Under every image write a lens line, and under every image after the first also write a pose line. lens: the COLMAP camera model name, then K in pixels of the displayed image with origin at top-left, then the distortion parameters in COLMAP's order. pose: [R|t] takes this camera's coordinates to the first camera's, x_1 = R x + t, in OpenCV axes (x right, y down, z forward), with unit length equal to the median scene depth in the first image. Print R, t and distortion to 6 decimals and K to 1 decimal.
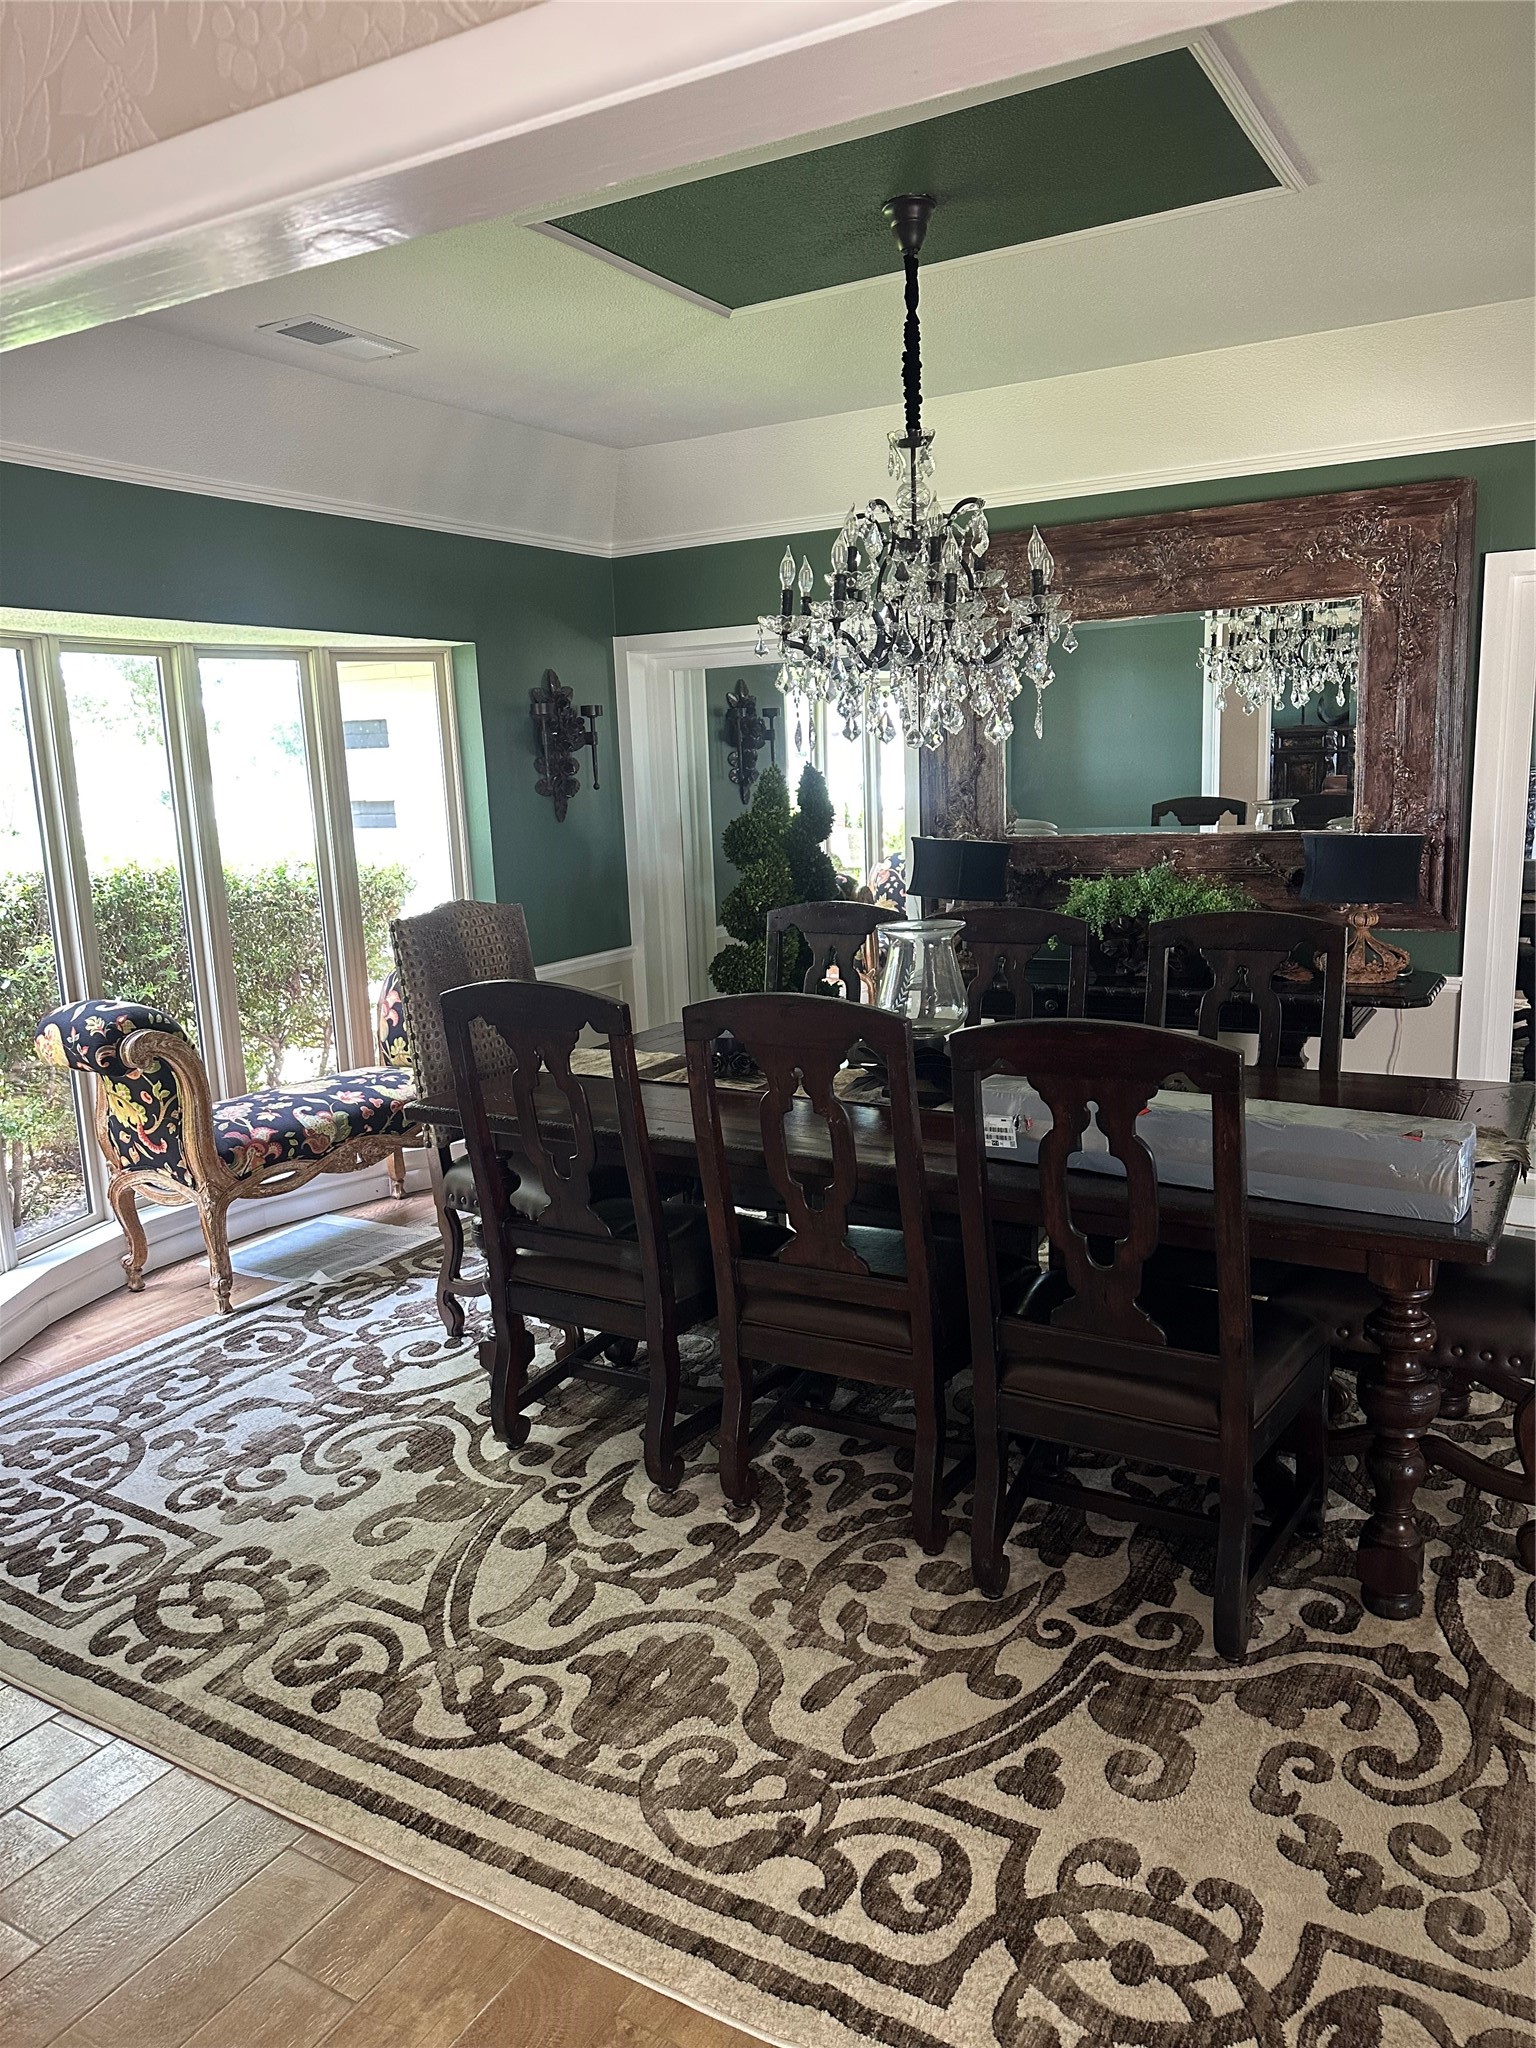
lens RADIAL K [[1442.1, 0, 768.0], [0, 1442.1, 1024.0], [0, 0, 1]] dist [0.166763, -0.282841]
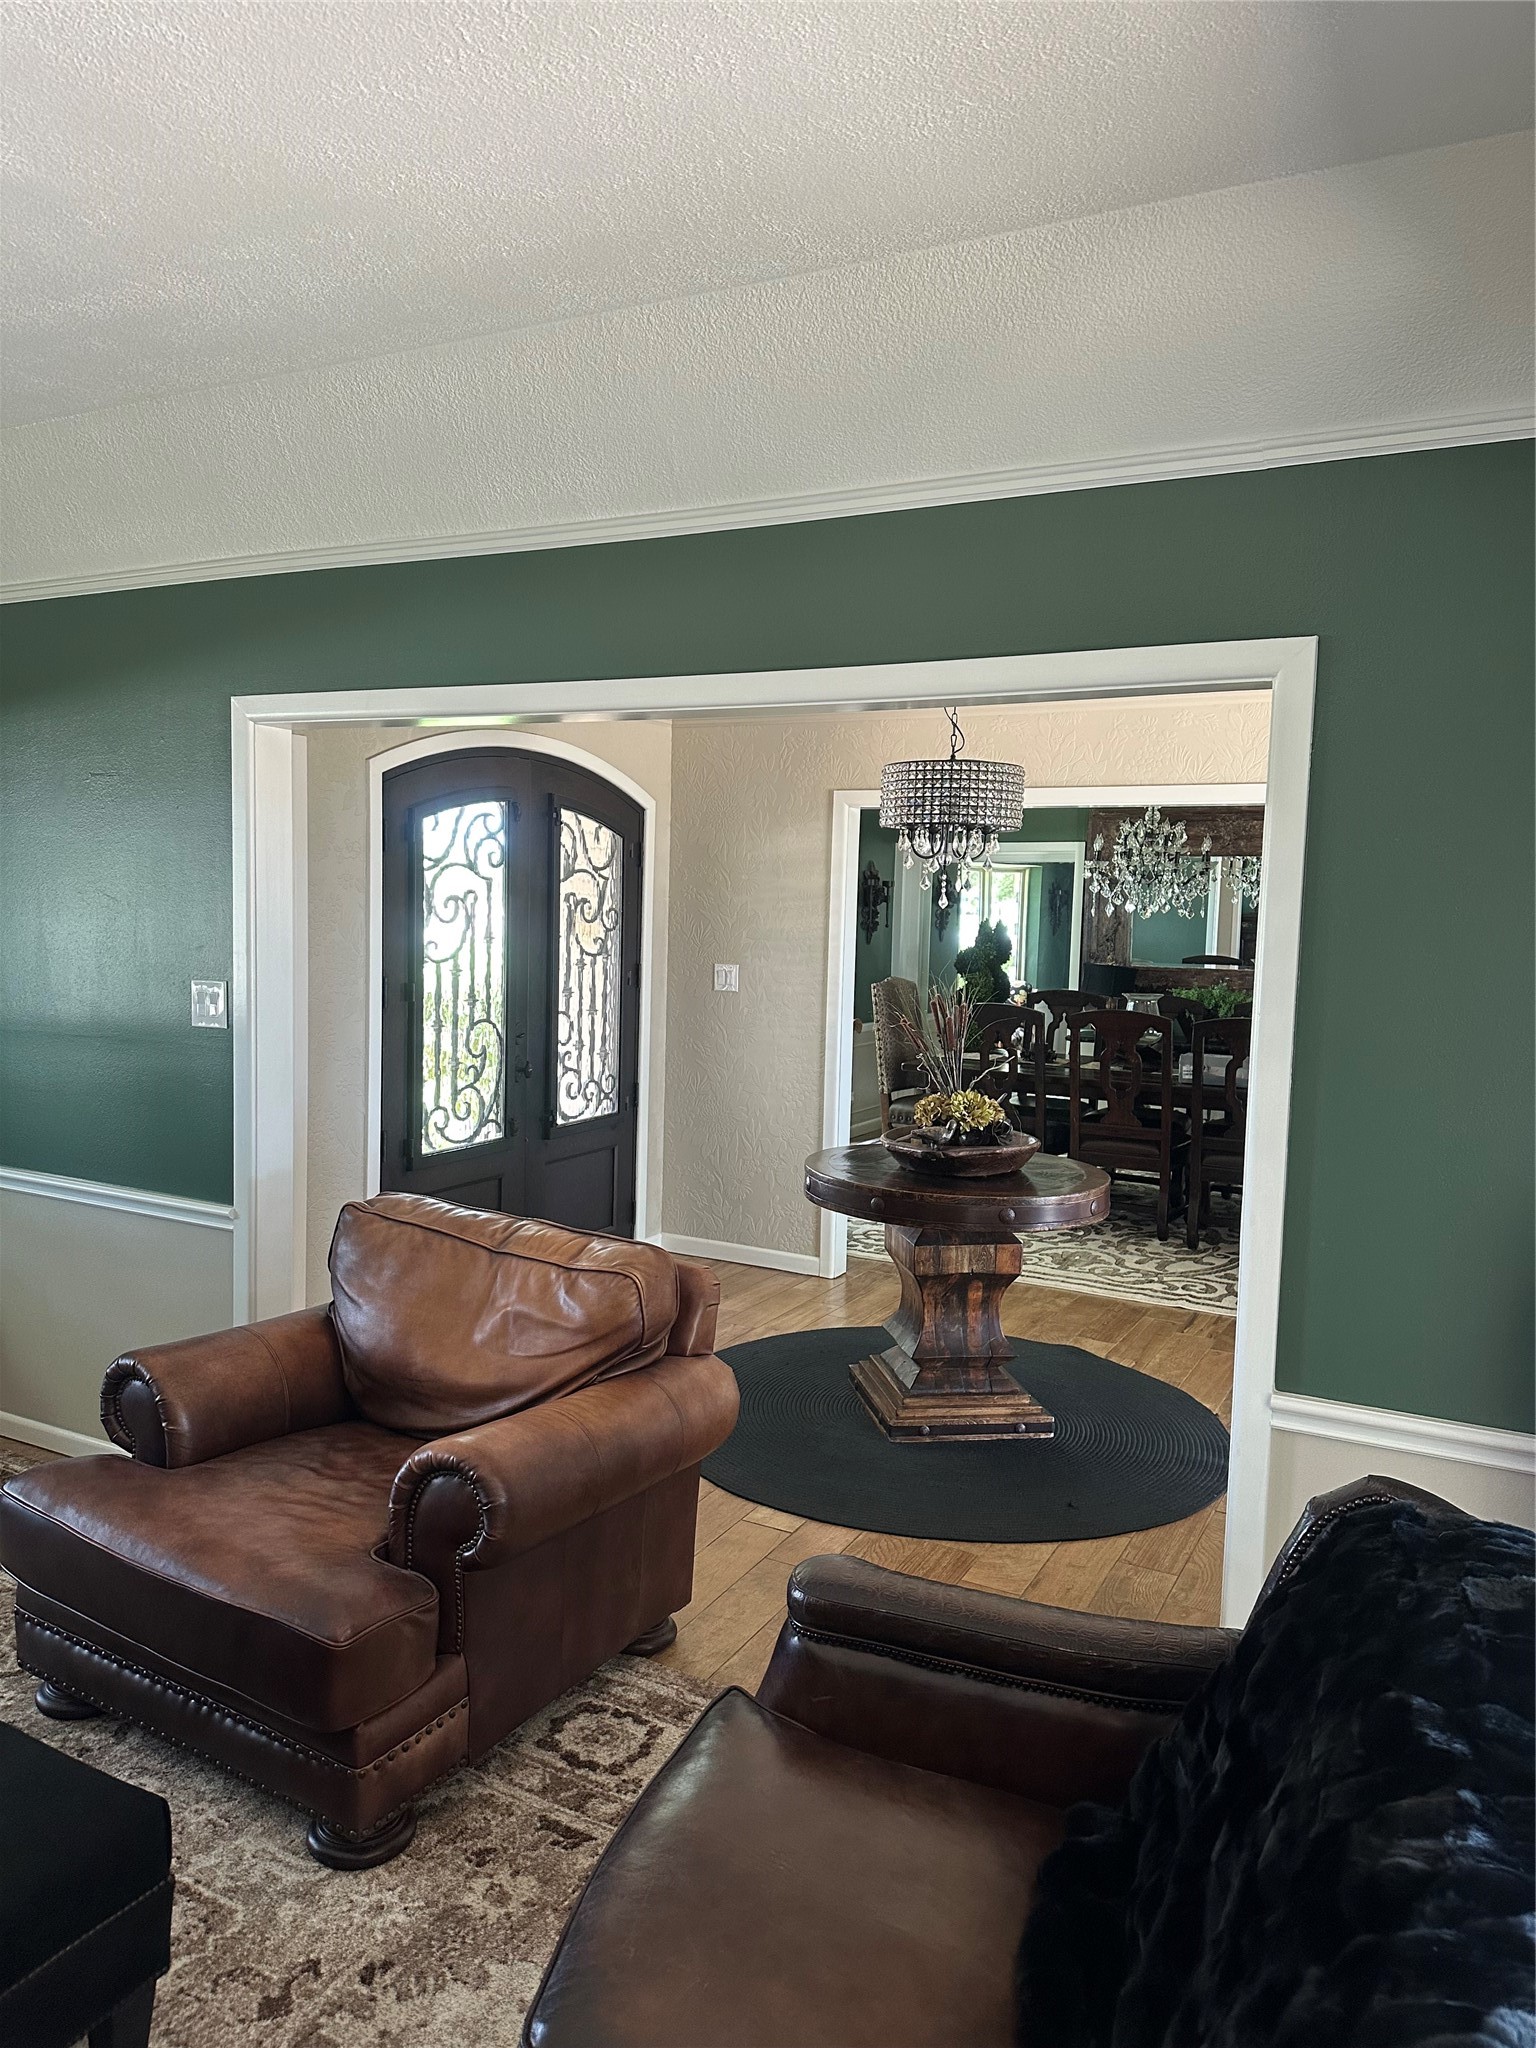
lens RADIAL K [[1442.1, 0, 768.0], [0, 1442.1, 1024.0], [0, 0, 1]] dist [0.166763, -0.282841]
pose [[0.997246, 0.056827, 0.047661, -0.706770], [-0.051859, 0.993668, -0.099673, 0.281859], [-0.053024, 0.096927, 0.993878, -1.485769]]
